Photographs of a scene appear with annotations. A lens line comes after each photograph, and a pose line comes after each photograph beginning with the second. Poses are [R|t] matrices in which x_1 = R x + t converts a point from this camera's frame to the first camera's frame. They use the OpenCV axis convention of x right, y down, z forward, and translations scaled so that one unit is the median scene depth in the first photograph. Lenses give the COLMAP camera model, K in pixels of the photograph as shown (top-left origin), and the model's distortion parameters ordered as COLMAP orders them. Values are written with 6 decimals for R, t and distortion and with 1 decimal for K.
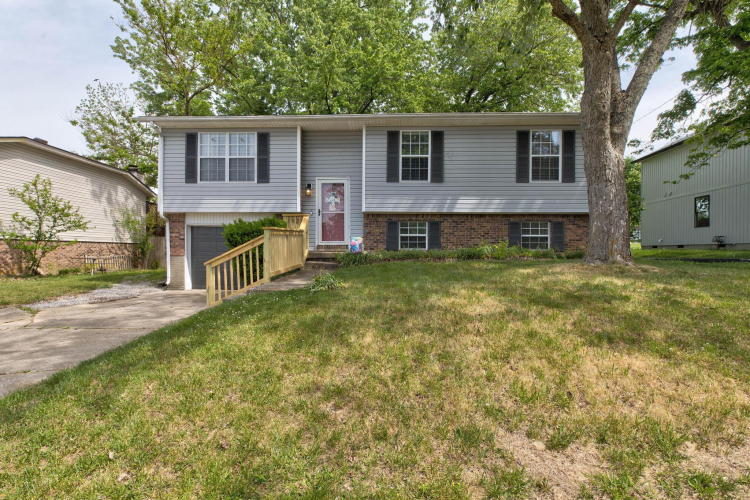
lens RADIAL K [[335.5, 0, 373.7], [0, 335.5, 256.7], [0, 0, 1]] dist [0.007136, -0.003689]
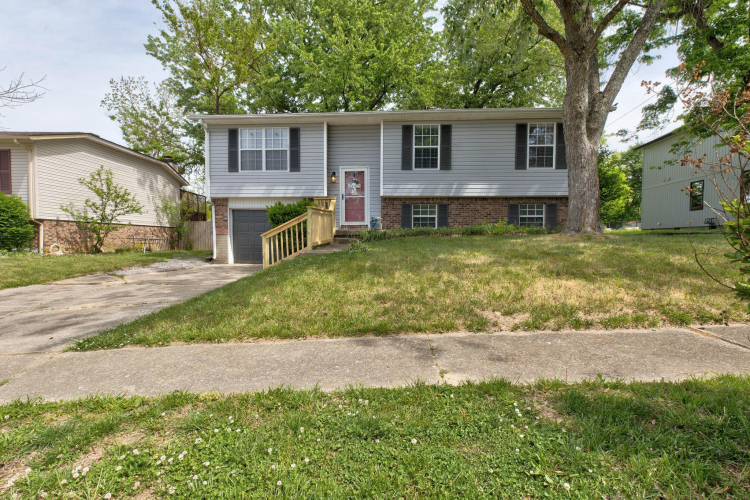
lens RADIAL K [[329.8, 0, 375.2], [0, 329.8, 252.9], [0, 0, 1]] dist [0.005403, 0.000419]
pose [[0.999689, -0.000850, -0.024929, -0.022917], [0.001531, 0.999625, 0.027325, 0.030628], [0.024896, -0.027355, 0.999316, -0.137997]]
